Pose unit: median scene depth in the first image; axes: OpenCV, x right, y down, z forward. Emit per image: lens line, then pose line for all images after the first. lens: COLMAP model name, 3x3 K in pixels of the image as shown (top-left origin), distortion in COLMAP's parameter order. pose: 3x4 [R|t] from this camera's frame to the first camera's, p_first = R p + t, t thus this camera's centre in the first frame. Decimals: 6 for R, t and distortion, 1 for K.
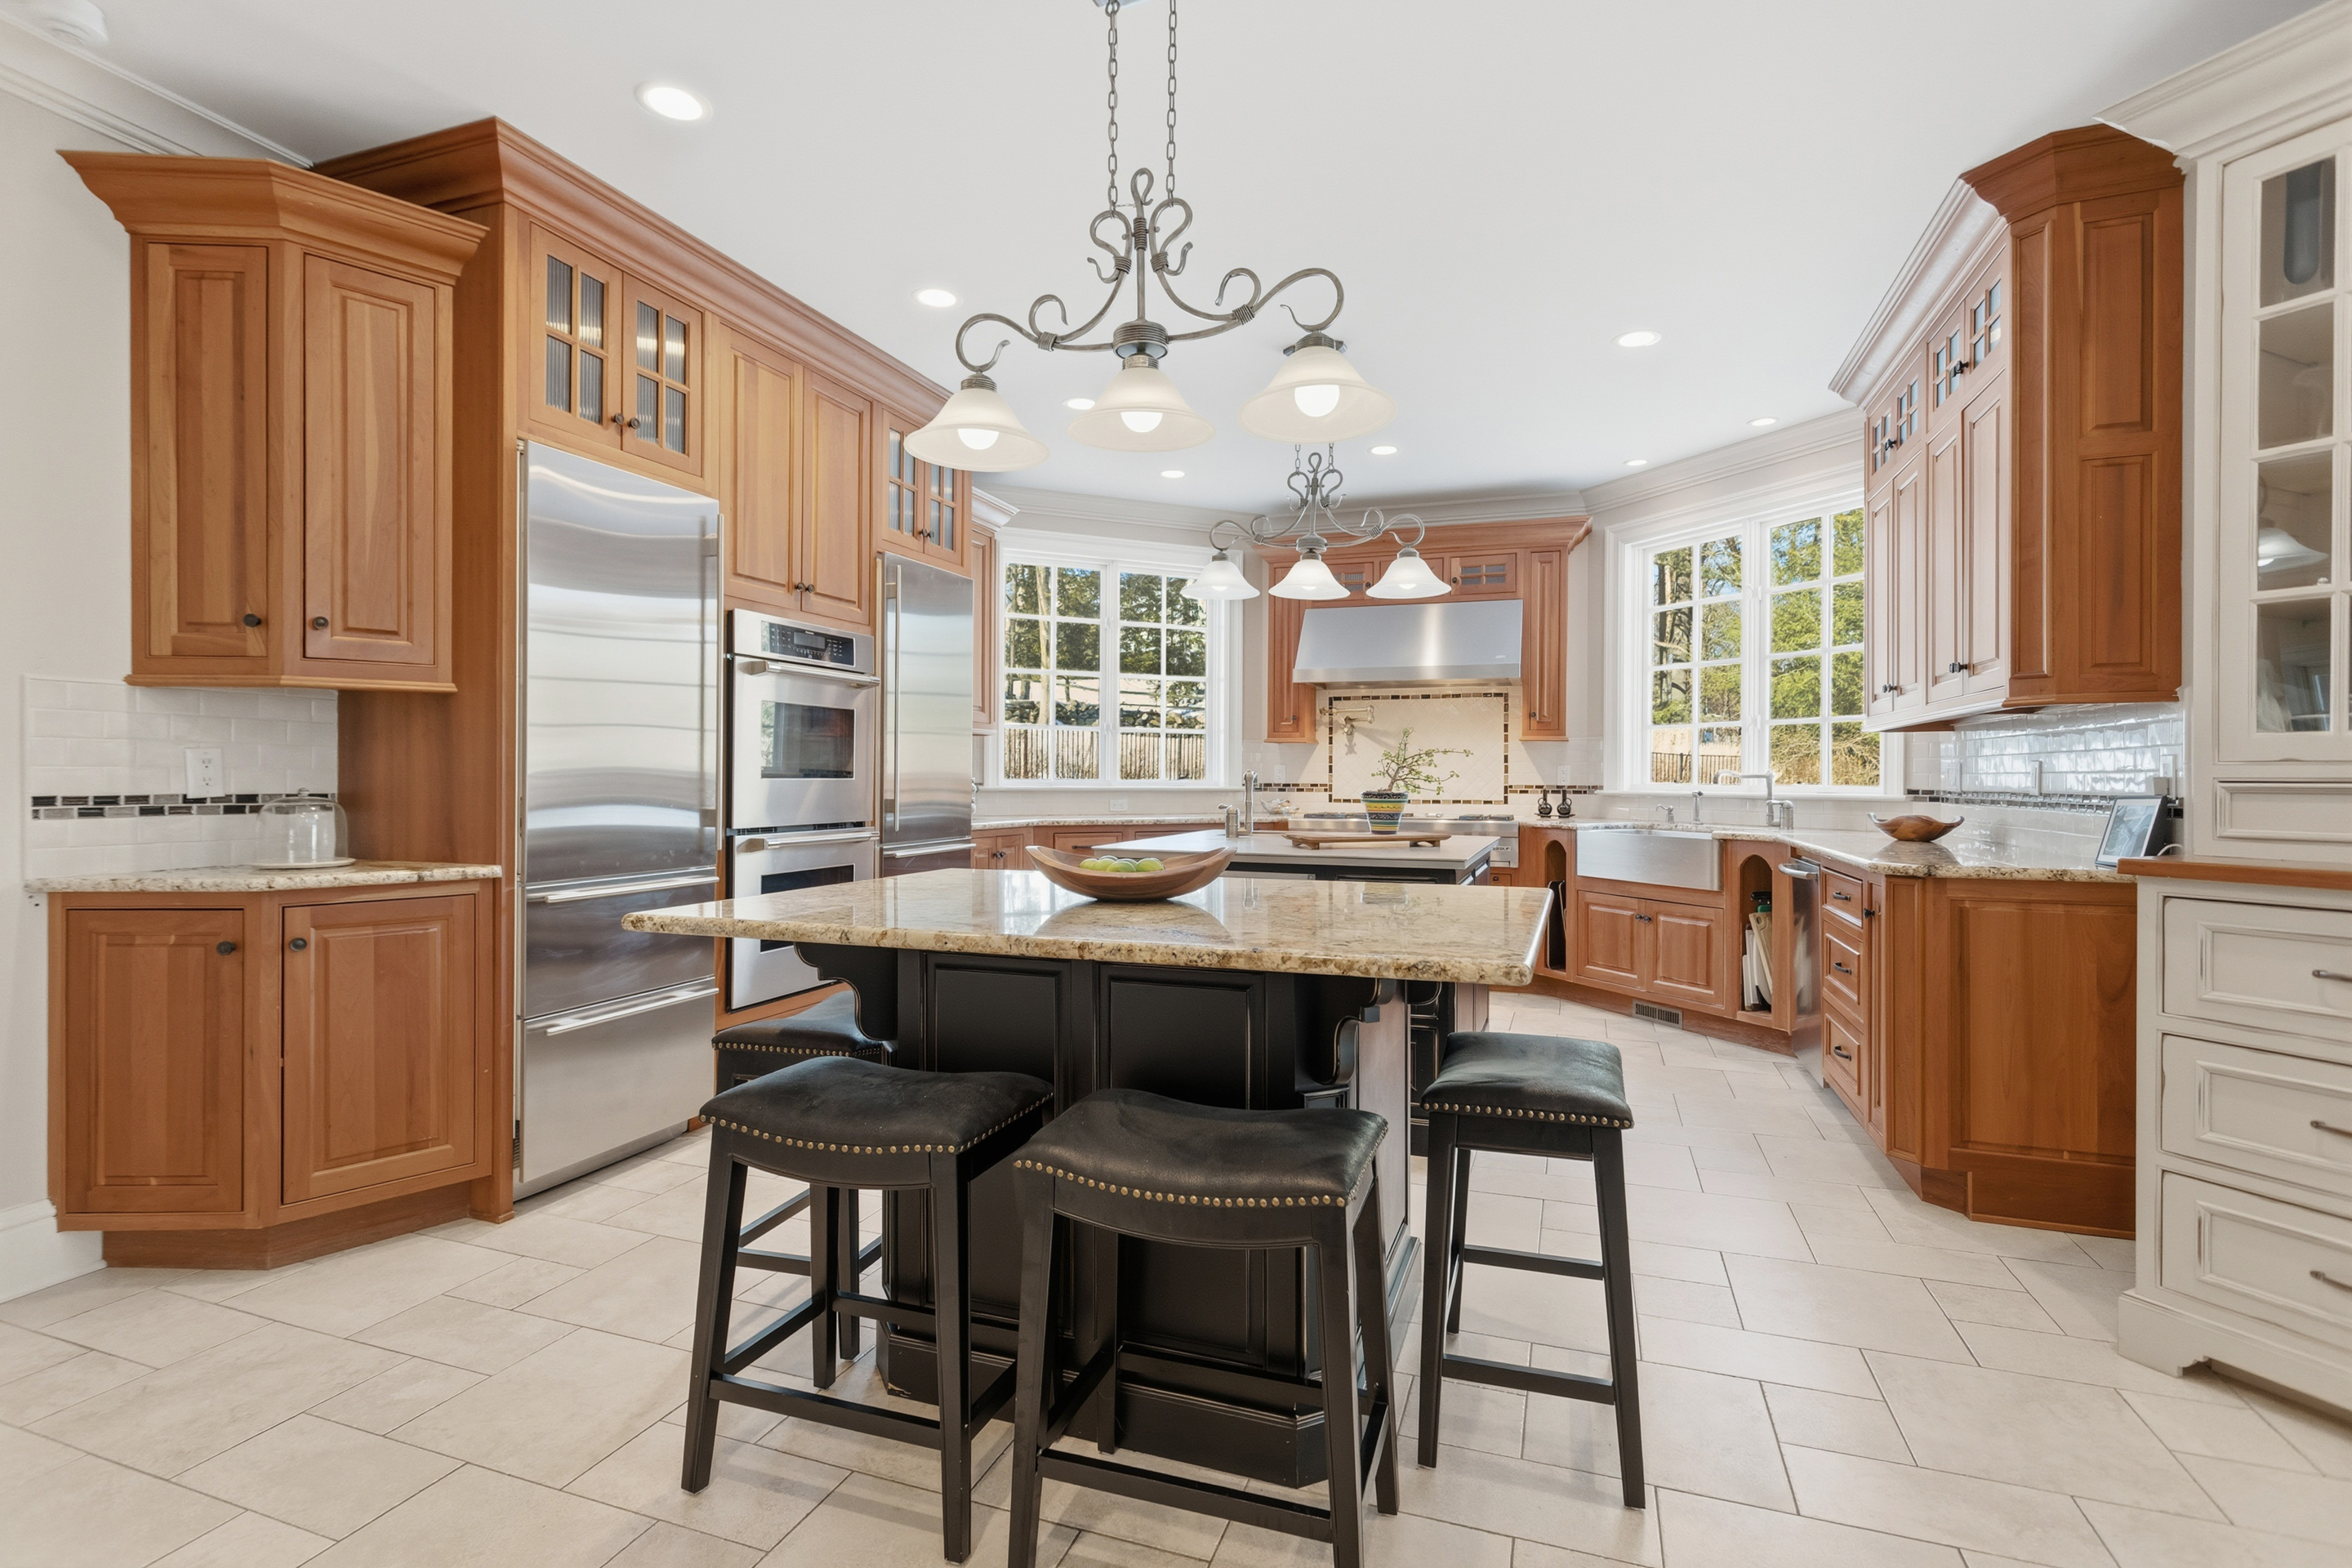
lens RADIAL K [[1116.0, 0, 1177.1], [0, 1116.0, 780.4], [0, 0, 1]] dist [-0.000901, -0.000368]
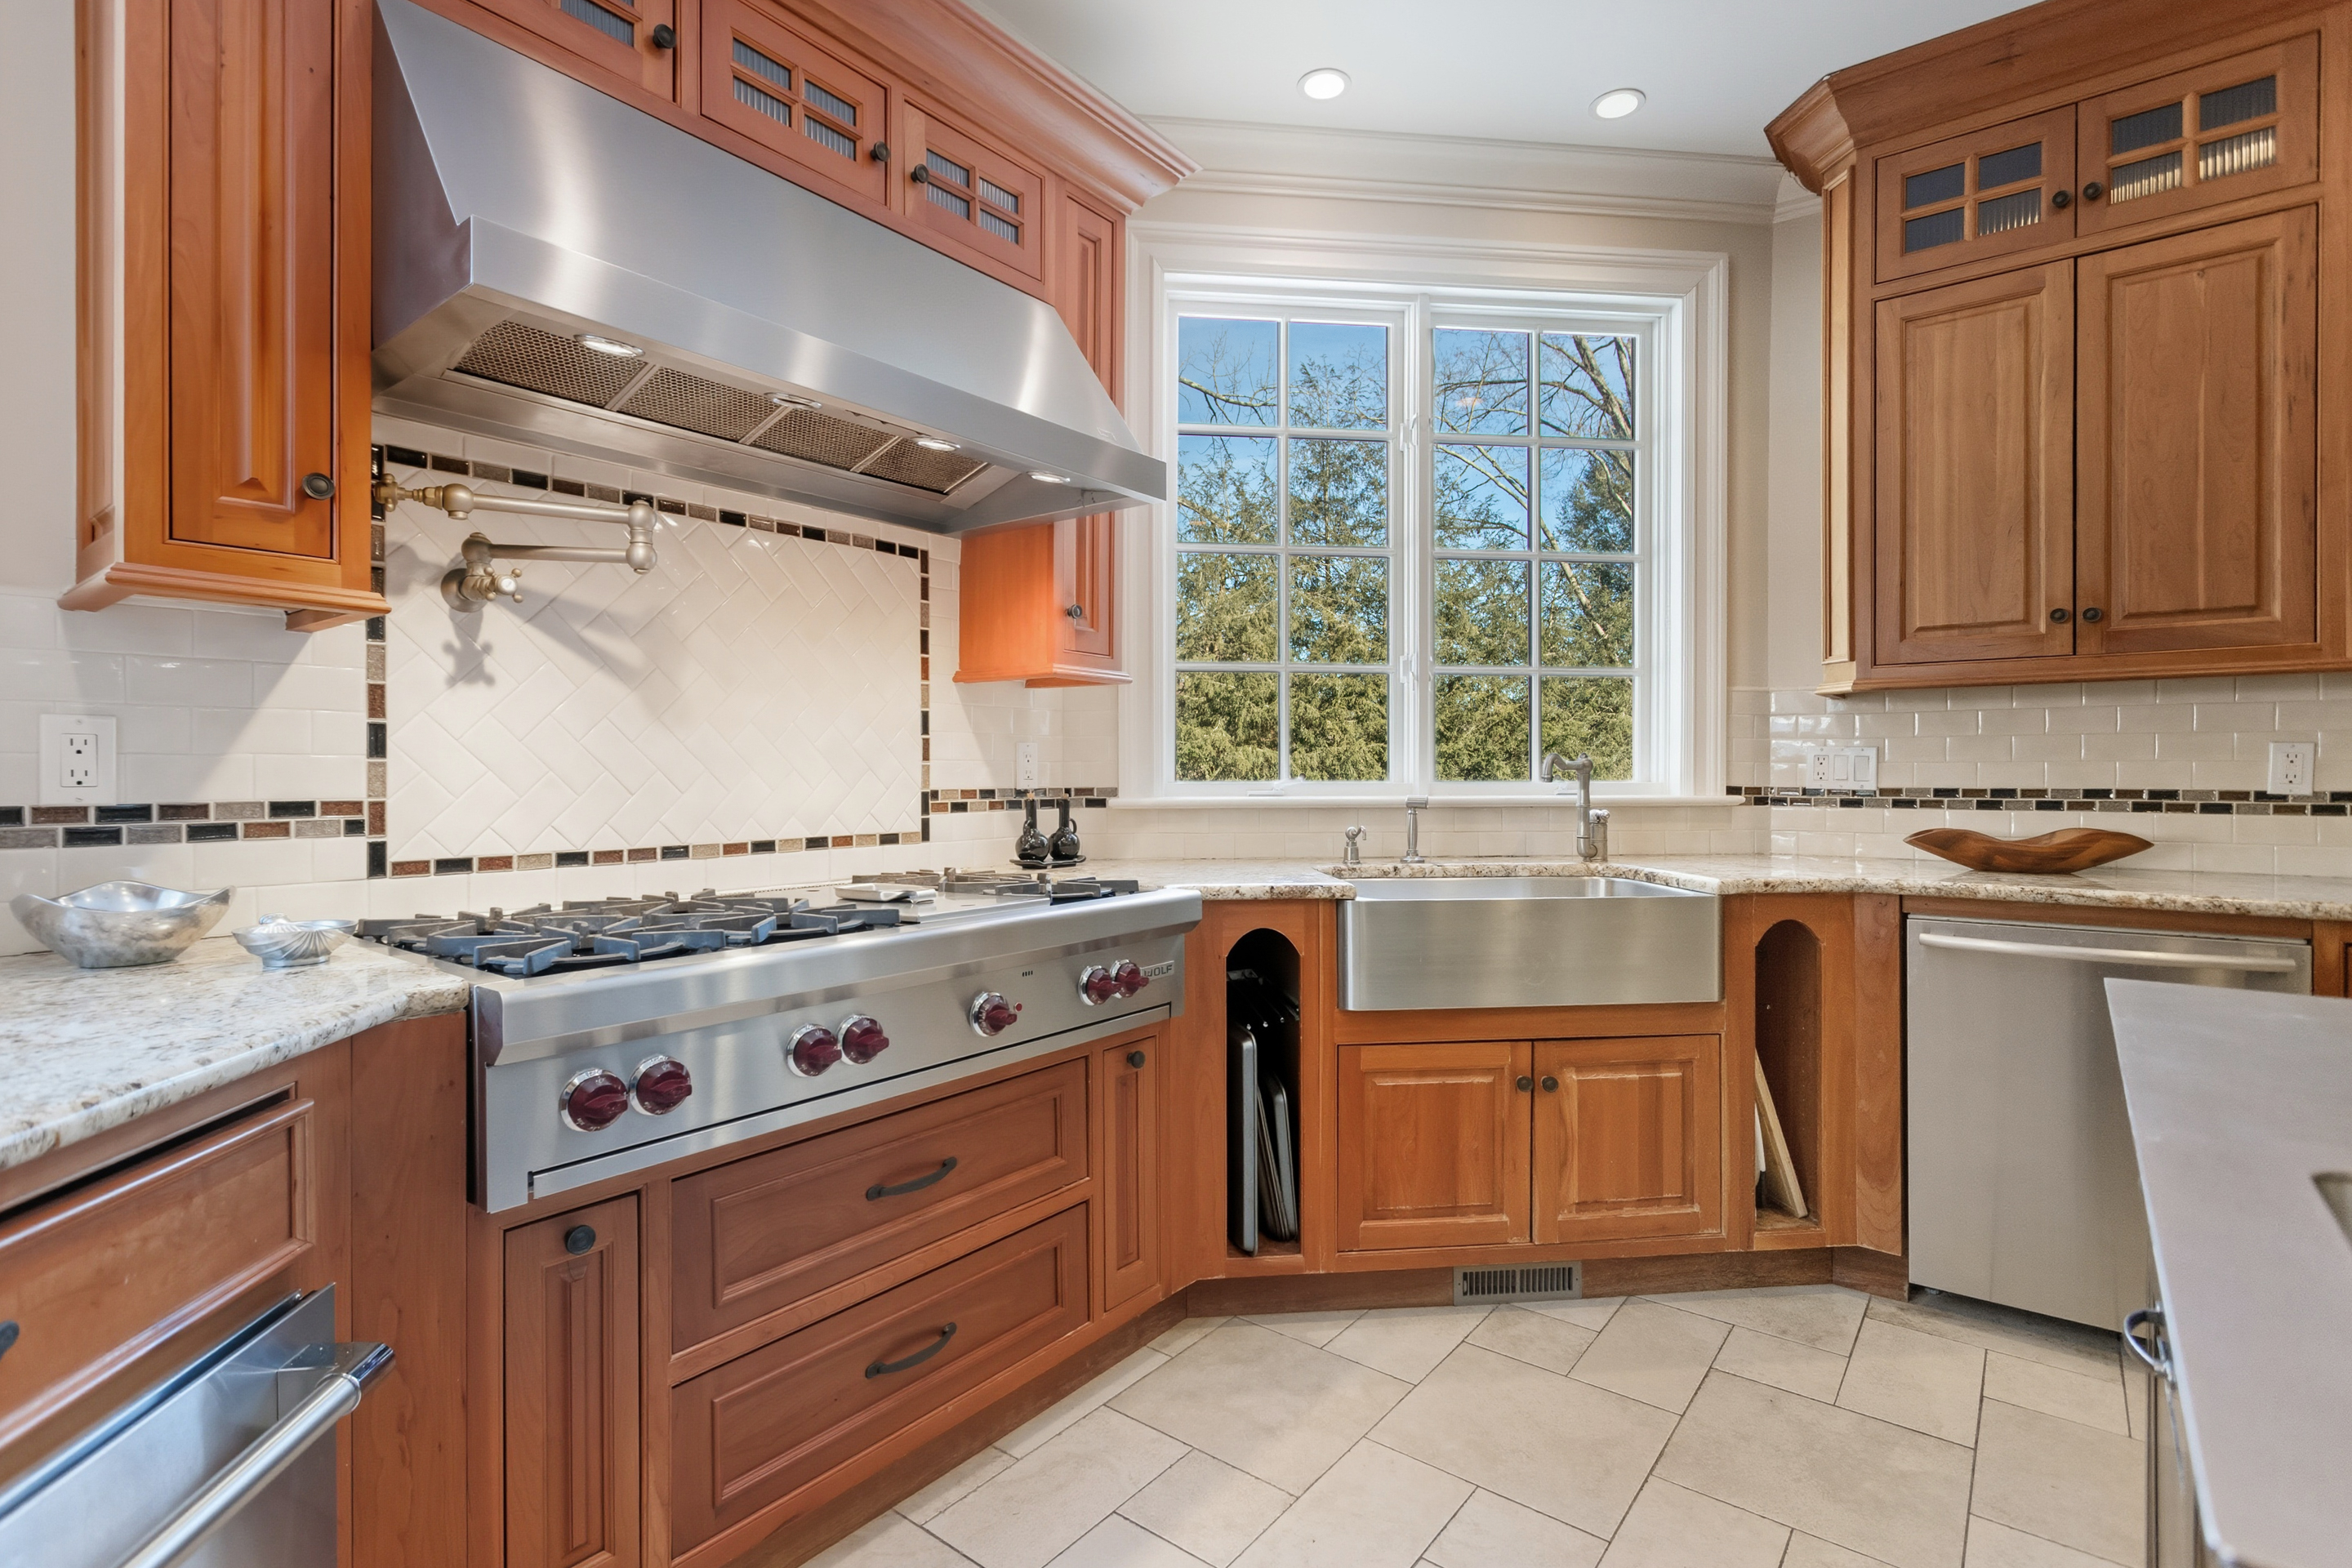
lens RADIAL K [[1116.0, 0, 1181.4], [0, 1116.0, 768.5], [0, 0, 1]] dist [-0.000901, -0.000368]
pose [[0.307998, -0.003229, 0.951381, -0.041204], [0.003921, 0.999990, 0.002125, -0.003867], [-0.951379, 0.003076, 0.308008, 0.799326]]
